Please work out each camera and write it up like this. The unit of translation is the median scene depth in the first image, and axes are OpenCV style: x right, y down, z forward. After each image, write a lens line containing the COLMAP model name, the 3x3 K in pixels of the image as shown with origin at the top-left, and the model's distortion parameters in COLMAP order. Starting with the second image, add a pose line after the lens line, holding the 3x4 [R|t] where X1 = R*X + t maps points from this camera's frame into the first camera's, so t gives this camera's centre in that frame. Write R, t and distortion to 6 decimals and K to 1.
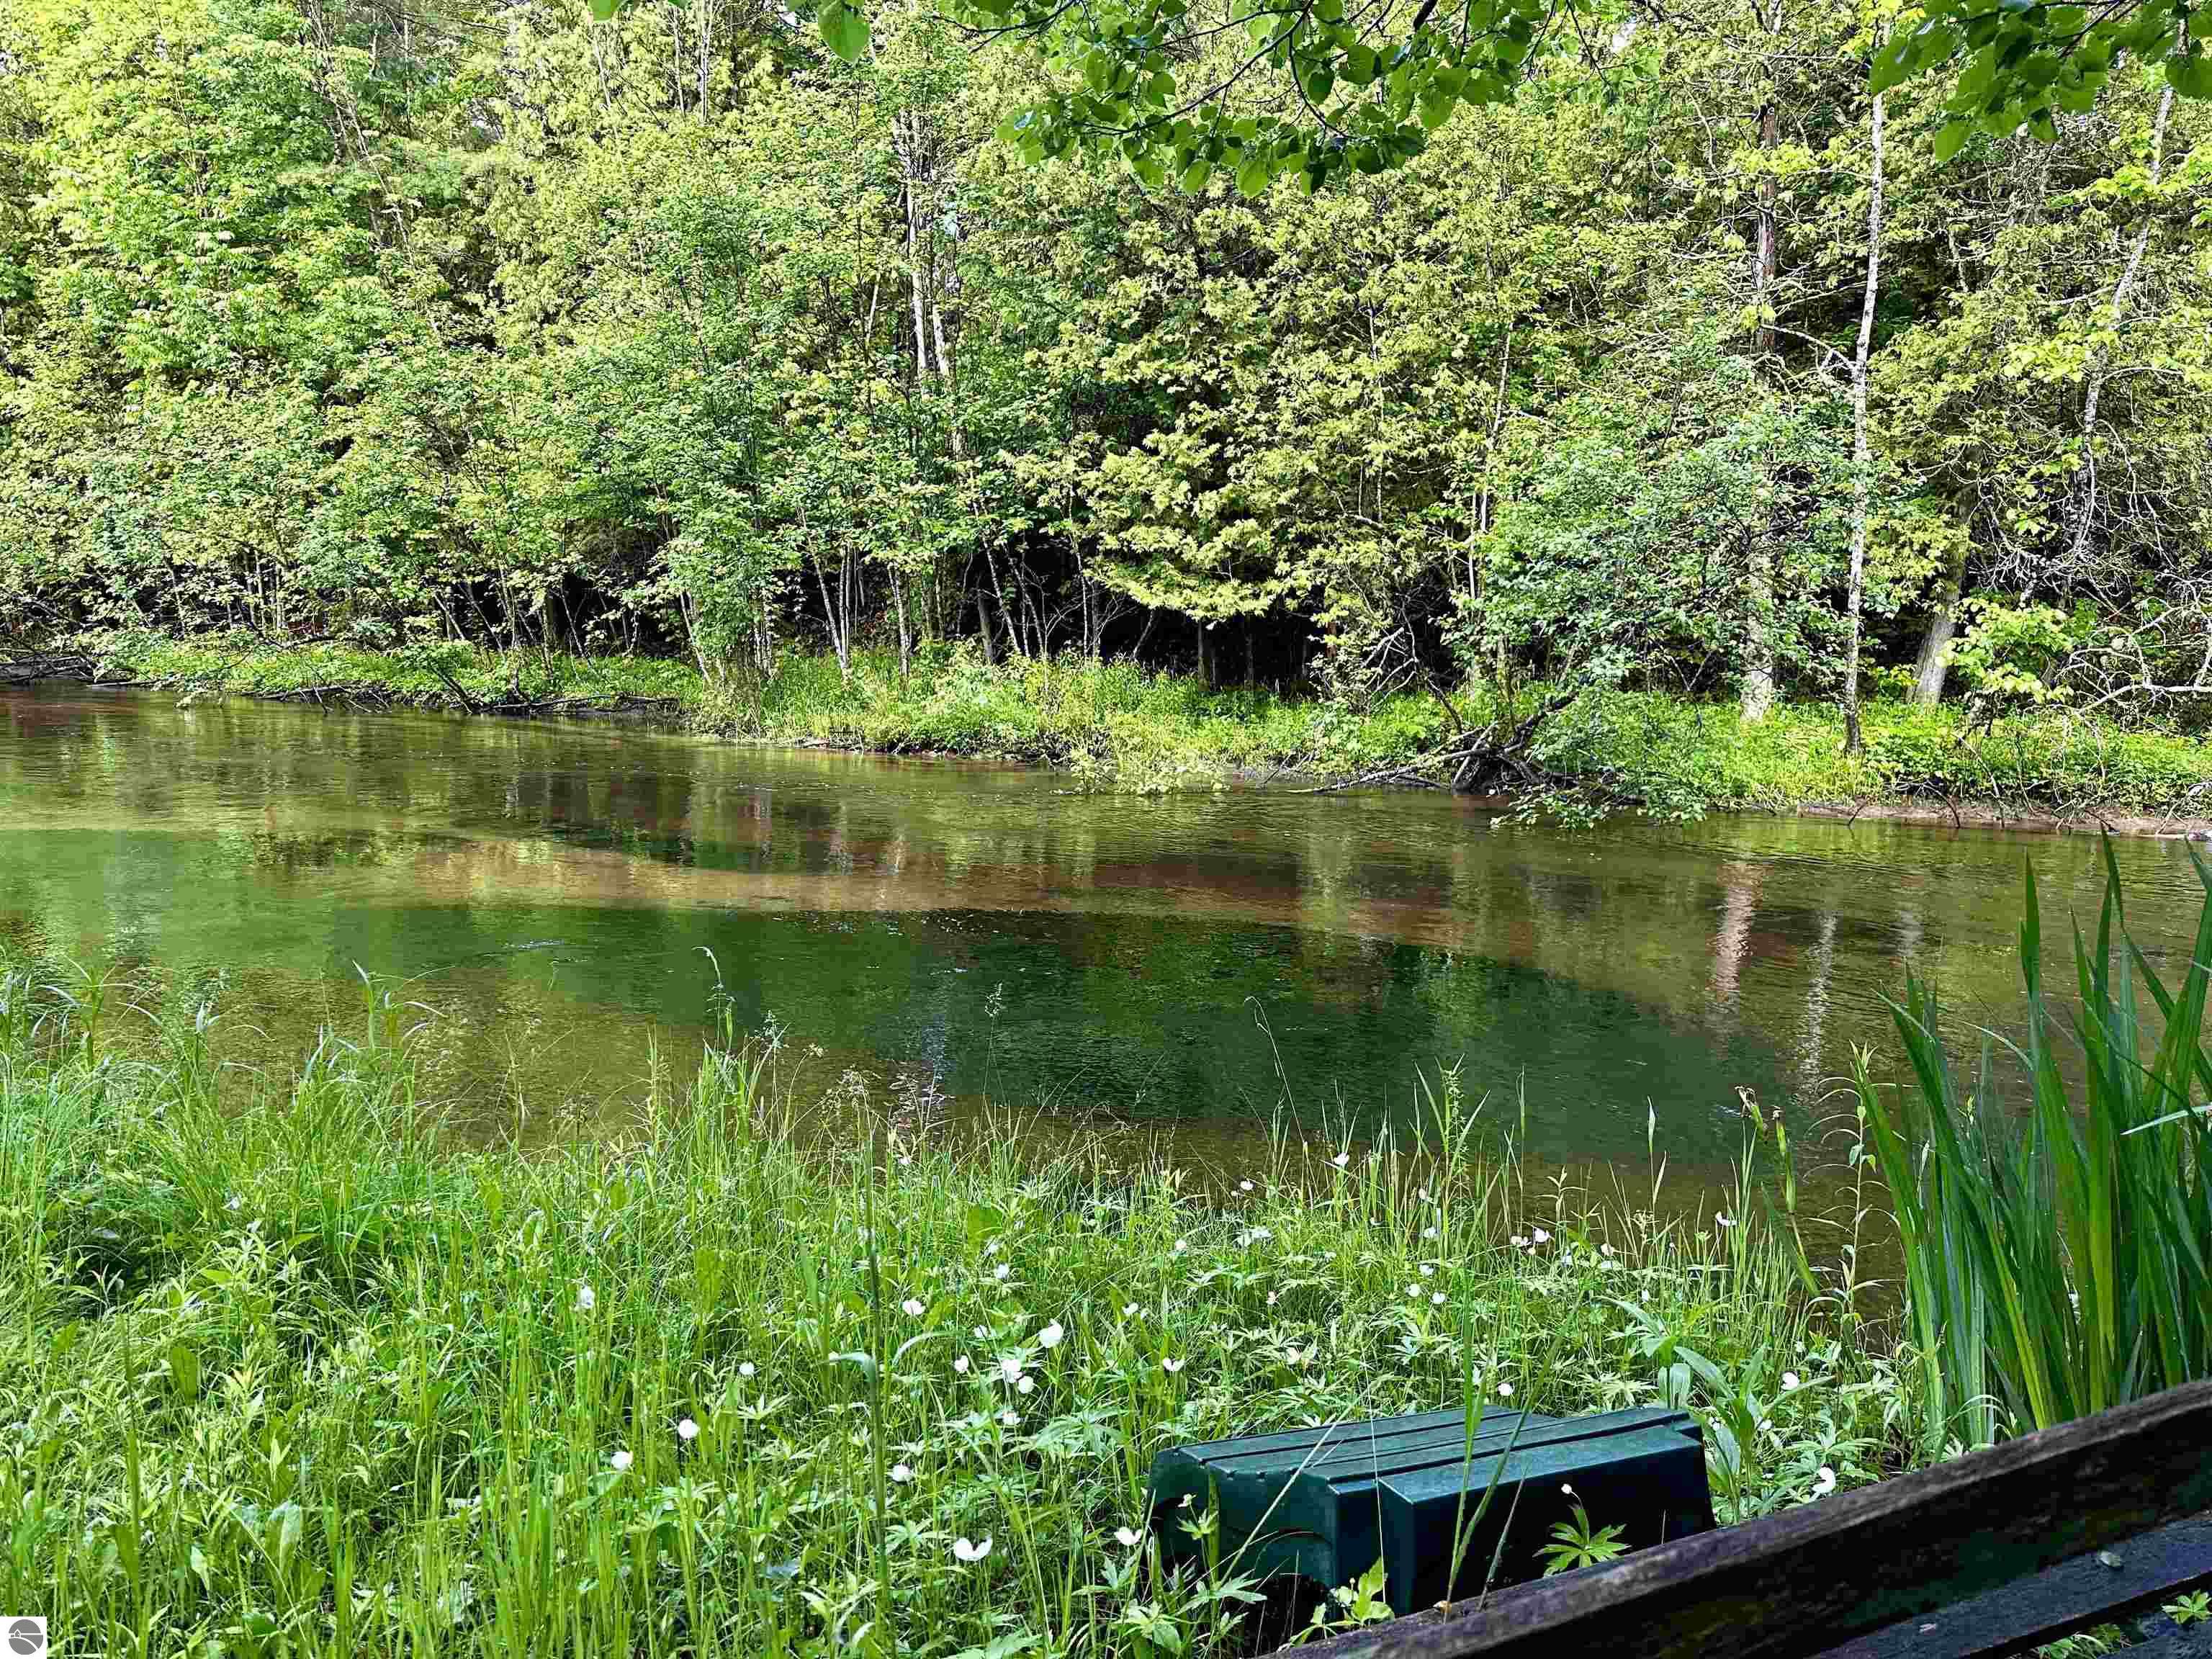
lens RADIAL K [[1538.7, 0, 1088.1], [0, 1538.7, 825.8], [0, 0, 1]] dist [0.050489, -0.071272]
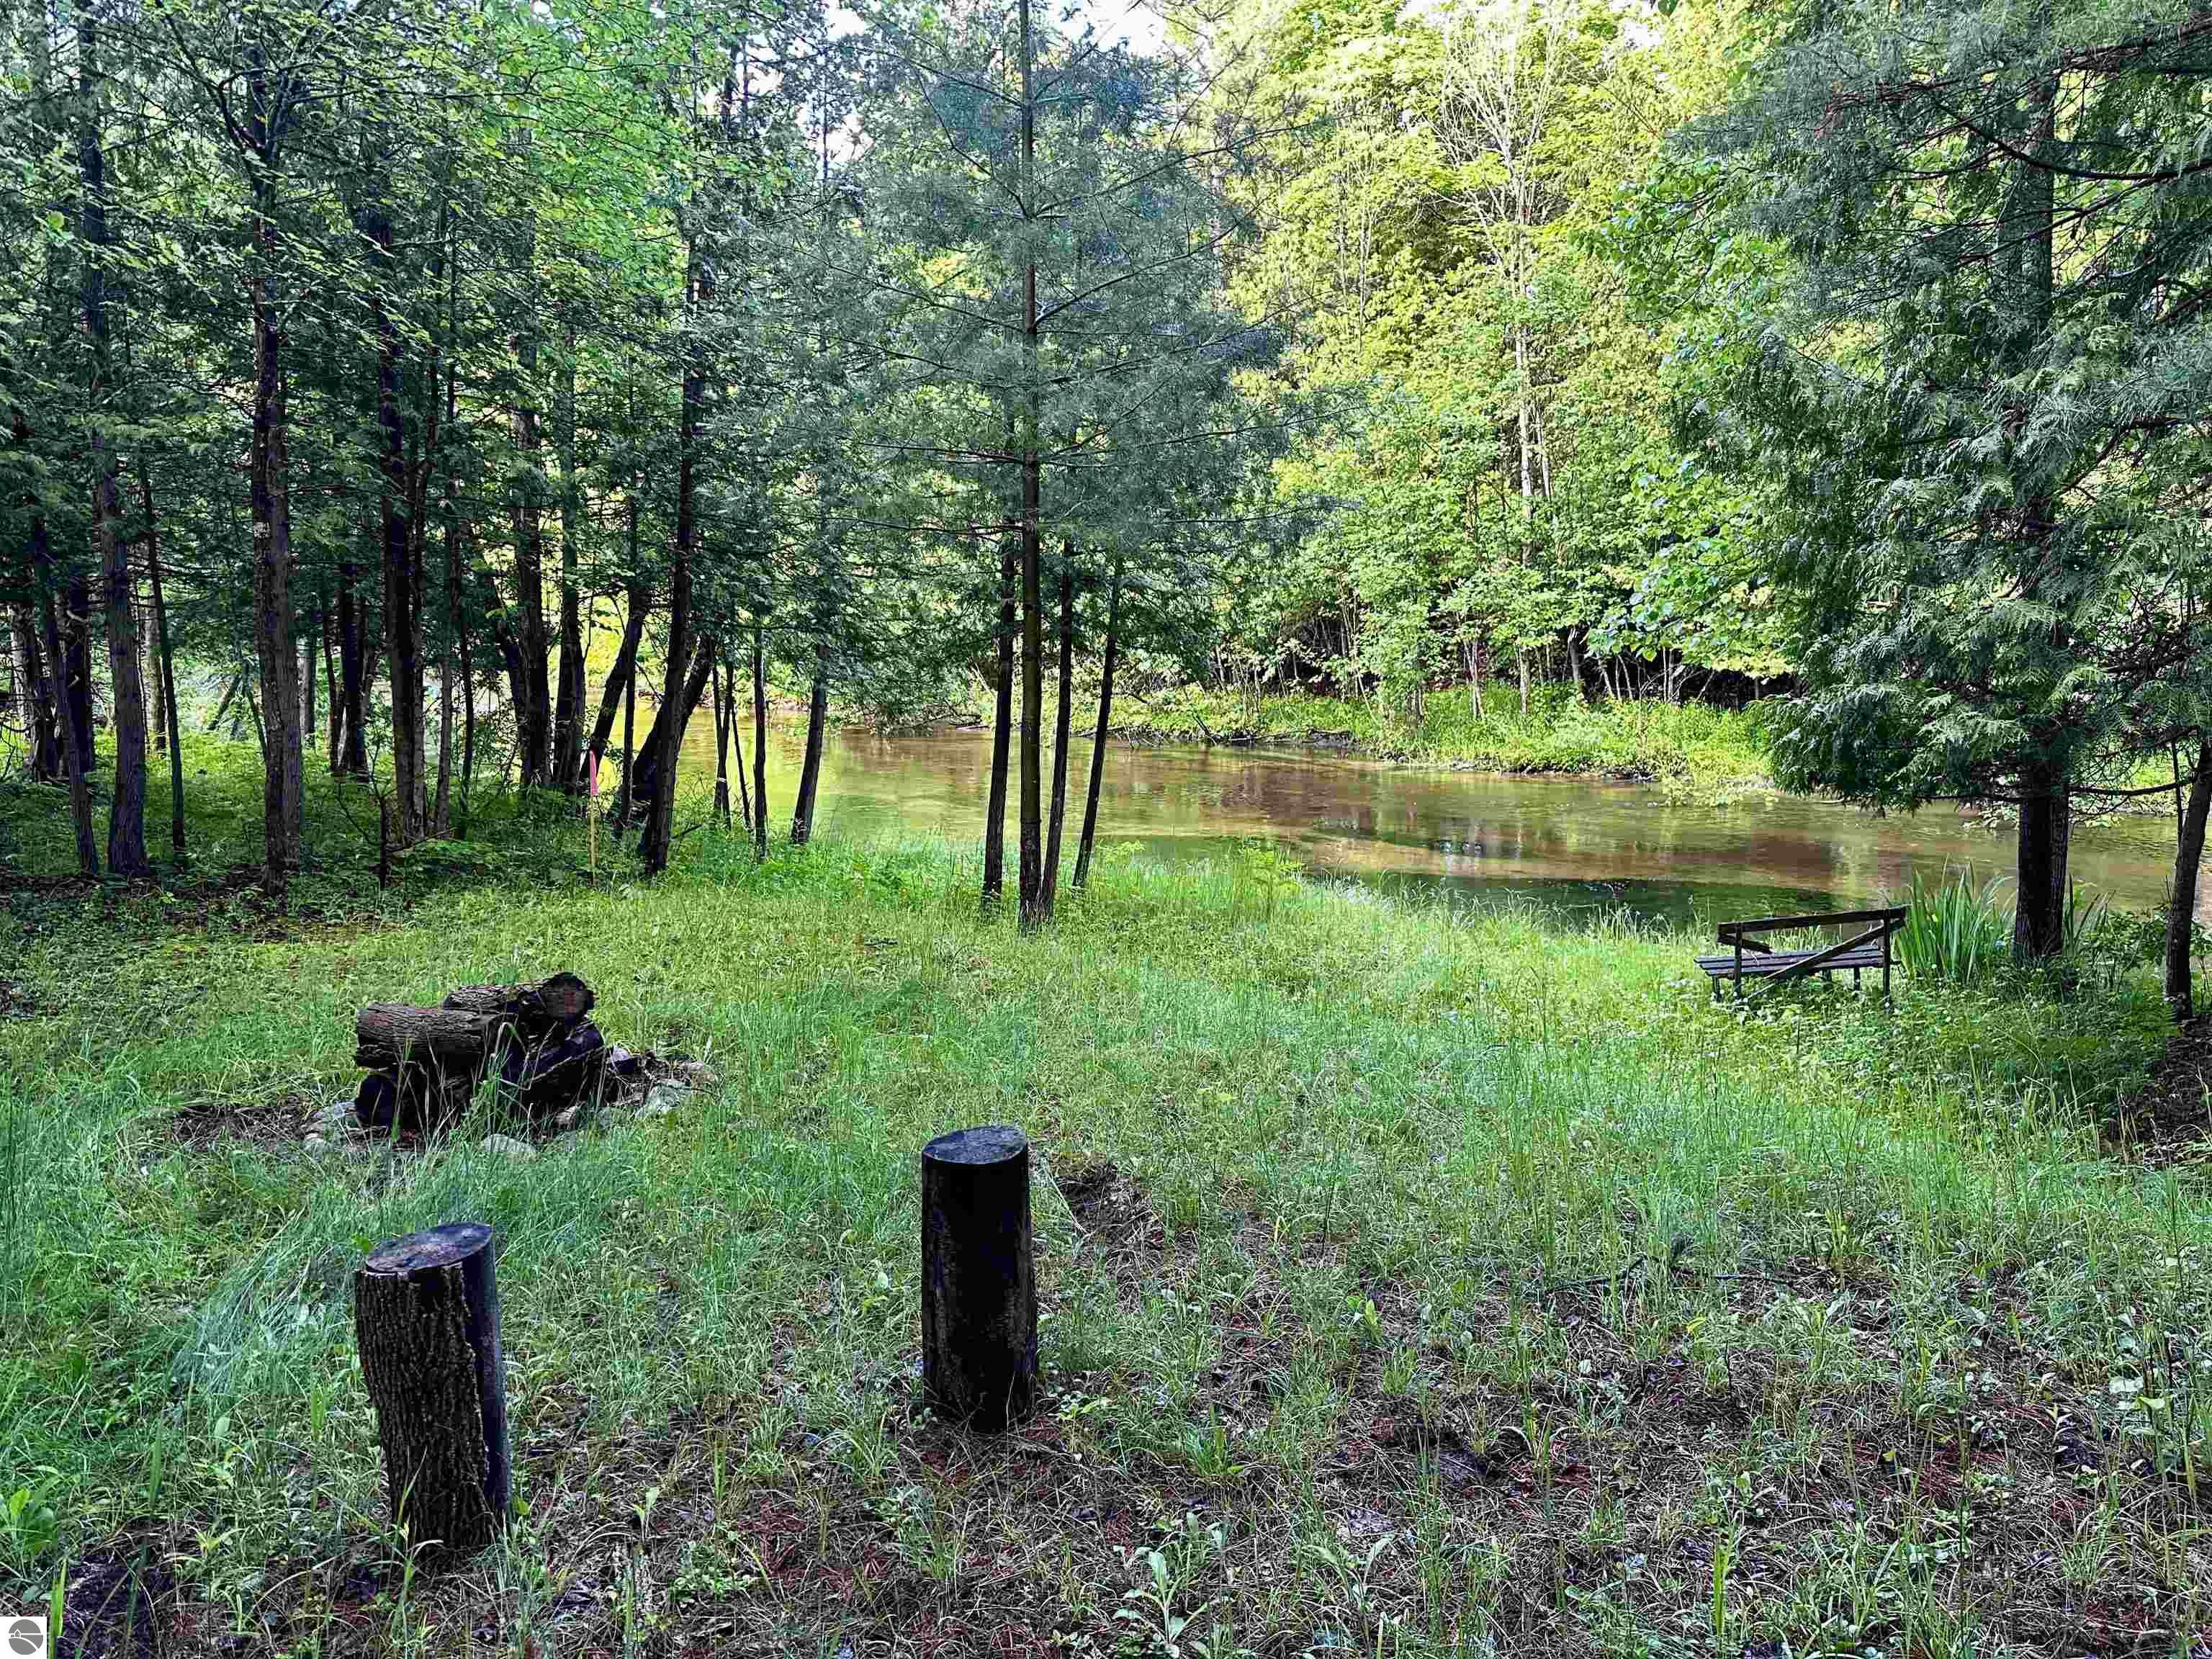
lens RADIAL K [[1538.7, 0, 1079.7], [0, 1538.7, 831.6], [0, 0, 1]] dist [0.050489, -0.071272]
pose [[0.942791, -0.001588, -0.333380, -0.035596], [0.008611, 0.999771, 0.019589, -0.024190], [0.333273, -0.021339, 0.942589, -0.508789]]
